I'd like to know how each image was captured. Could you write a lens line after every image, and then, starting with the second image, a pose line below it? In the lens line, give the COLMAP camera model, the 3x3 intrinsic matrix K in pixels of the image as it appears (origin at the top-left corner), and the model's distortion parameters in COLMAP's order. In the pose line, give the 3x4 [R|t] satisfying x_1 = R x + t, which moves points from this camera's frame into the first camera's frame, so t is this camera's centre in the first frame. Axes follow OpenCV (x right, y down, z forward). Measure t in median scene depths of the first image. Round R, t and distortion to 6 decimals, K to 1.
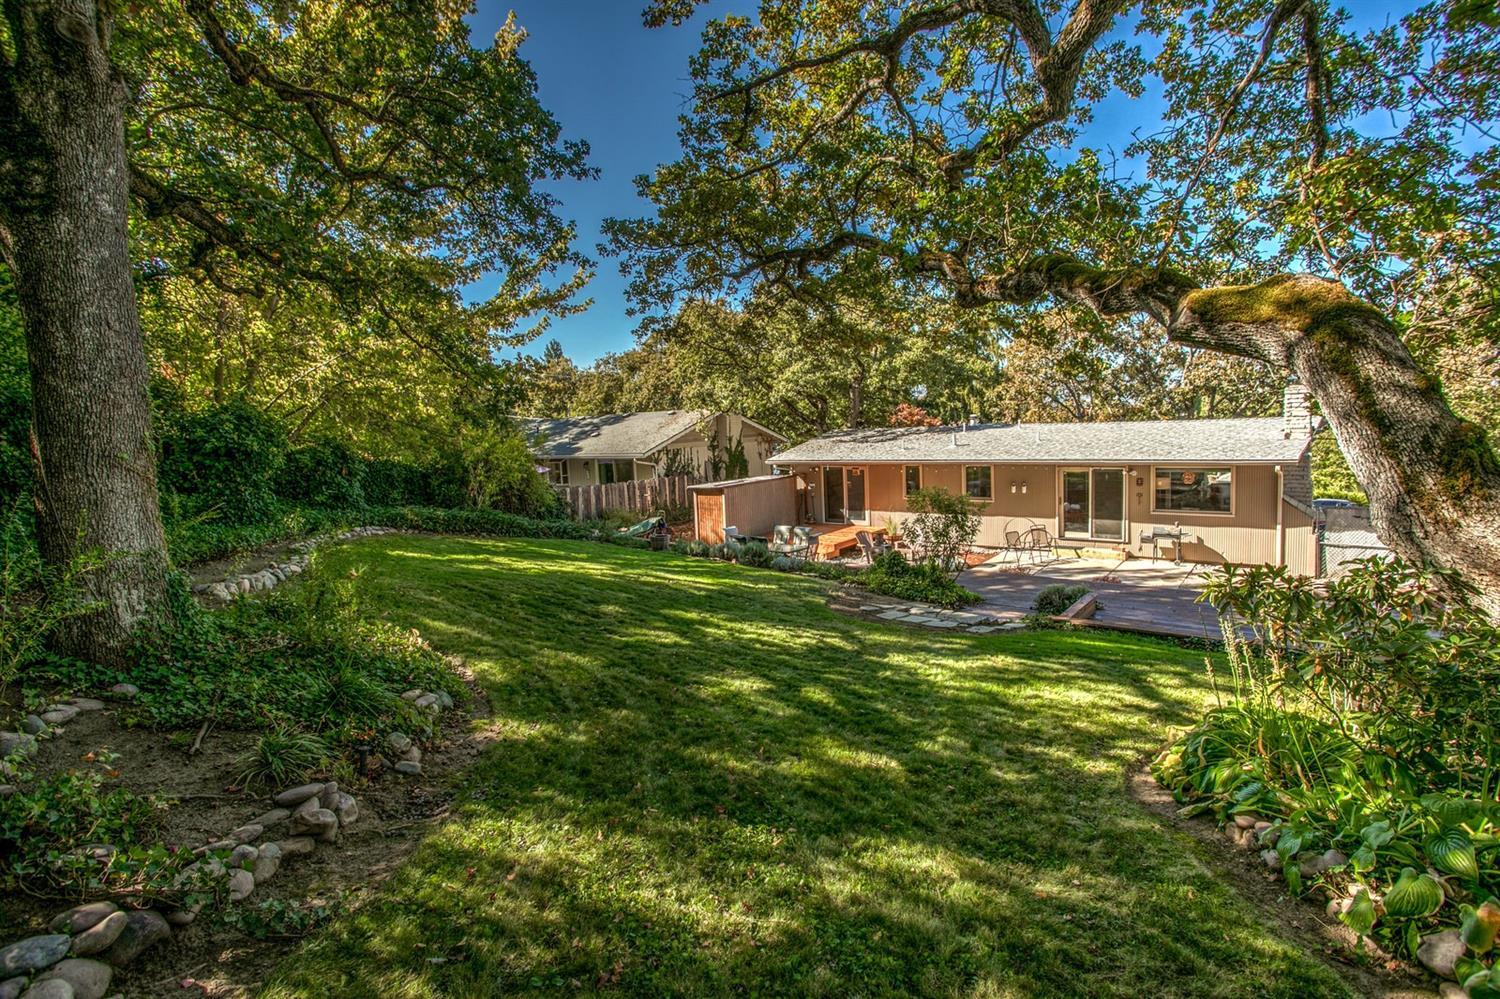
lens RADIAL K [[715.5, 0, 771.0], [0, 715.5, 495.4], [0, 0, 1]] dist [-0.014806, 0.000346]
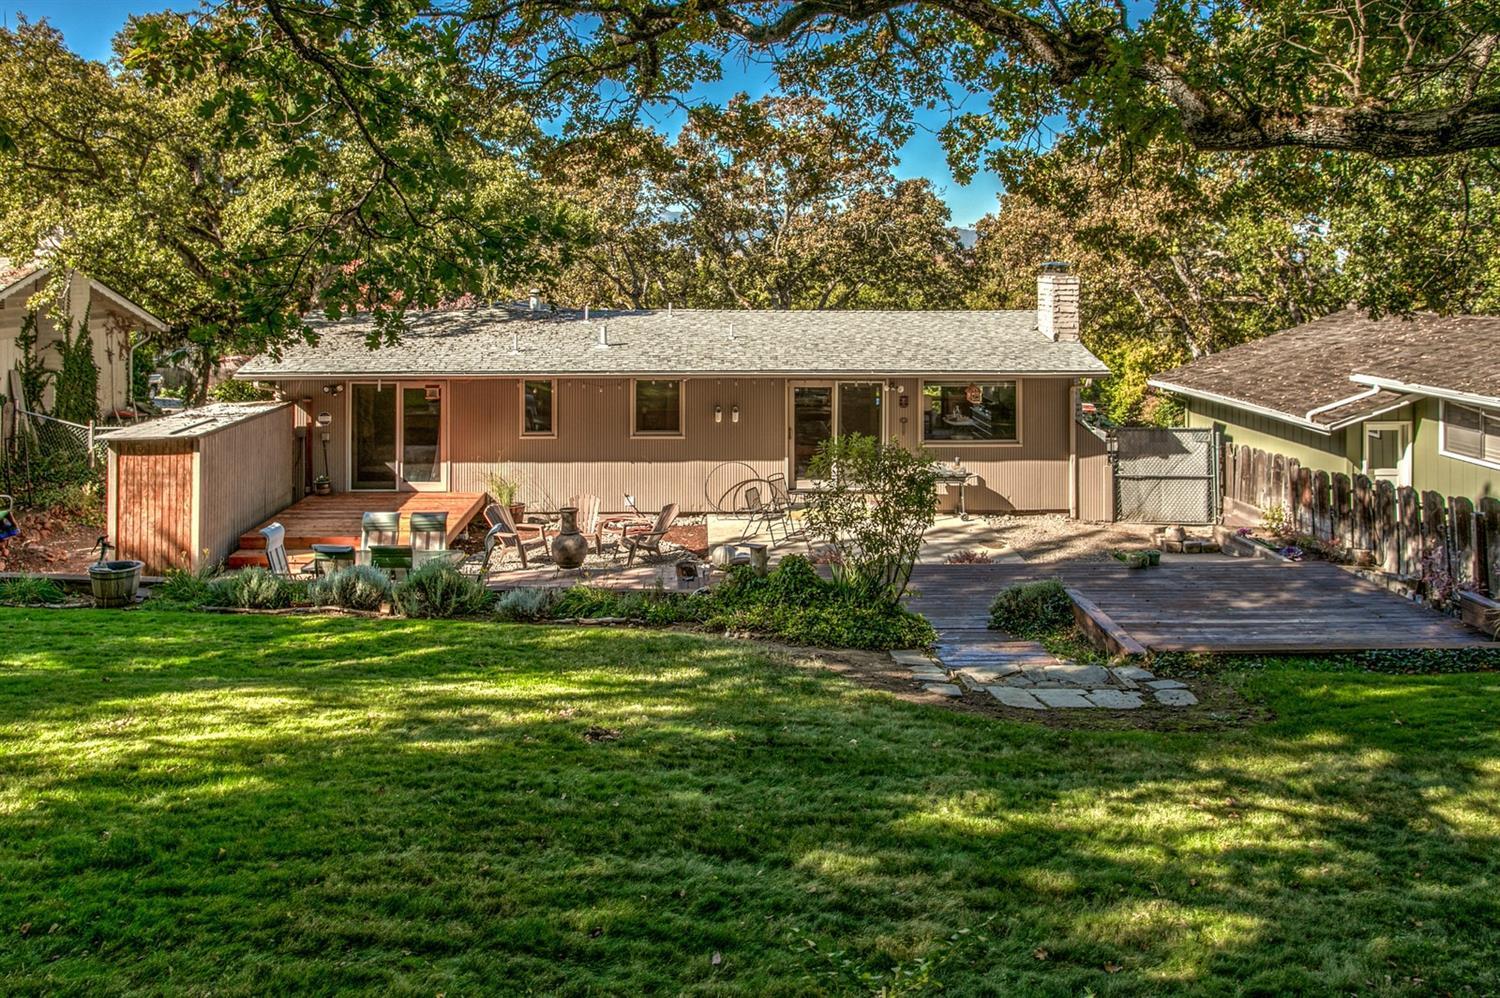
lens RADIAL K [[1089.8, 0, 705.1], [0, 1089.8, 303.3], [0, 0, 1]] dist [0.003114, -0.002752]
pose [[0.785977, 0.026435, 0.617691, -0.284383], [0.030819, 0.996168, -0.081848, -0.032749], [-0.617487, 0.083367, 0.782150, 0.280813]]
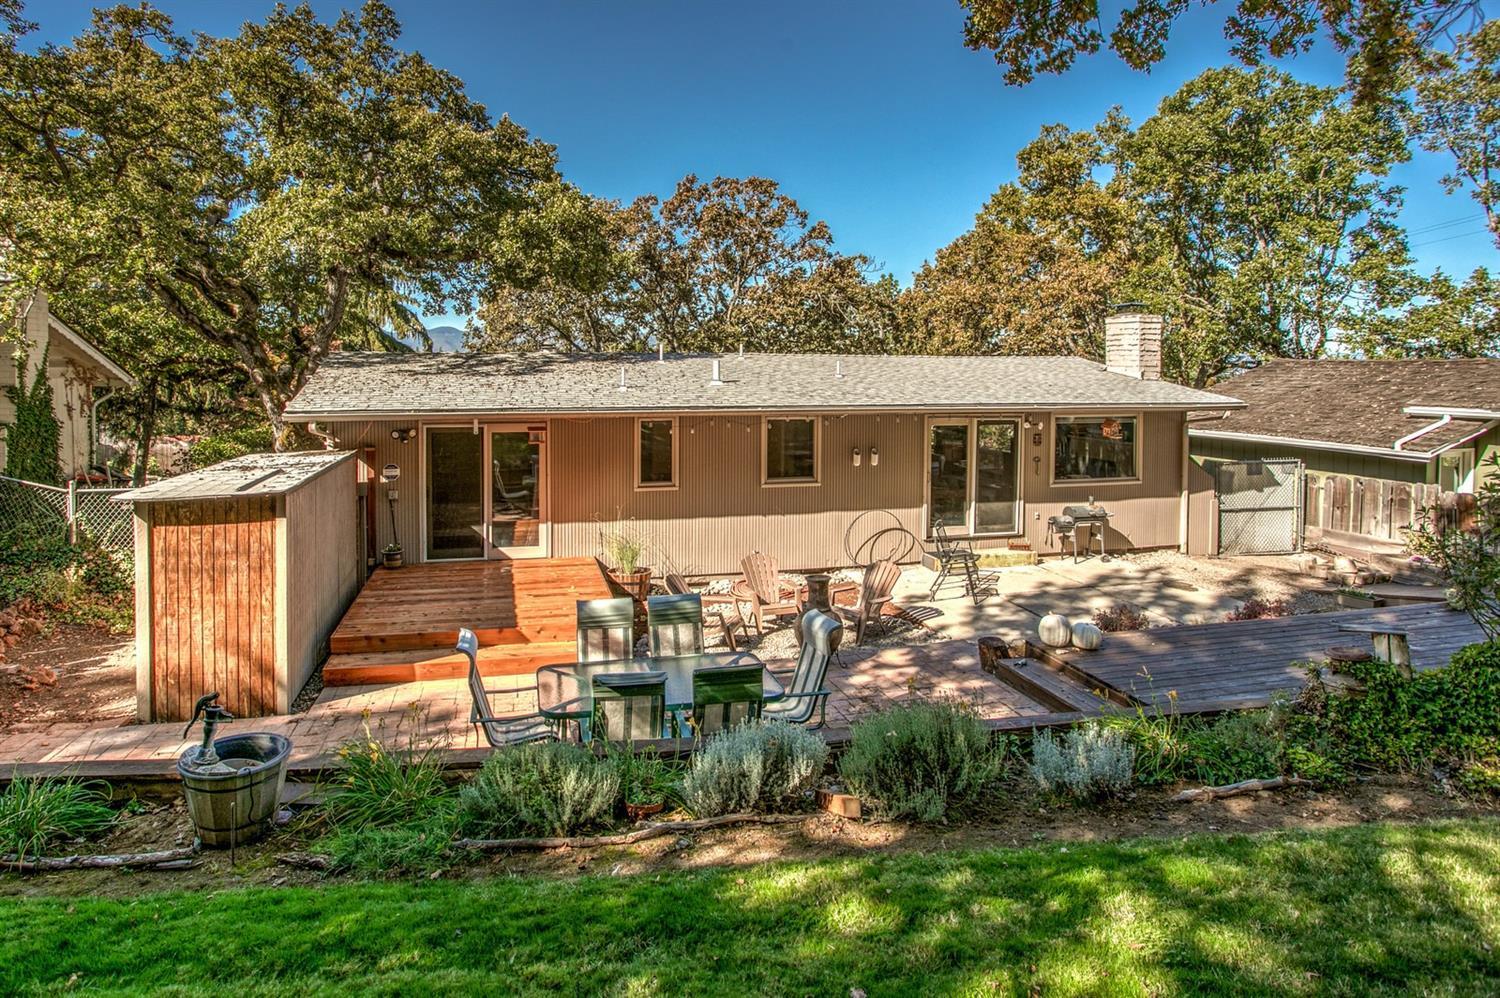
lens RADIAL K [[796.7, 0, 670.4], [0, 796.7, 413.8], [0, 0, 1]] dist [-0.031842, 0.001655]
pose [[0.650112, 0.008508, 0.759791, -0.244725], [0.051736, 0.997121, -0.055433, -0.019226], [-0.758075, 0.075346, 0.647800, 0.771495]]
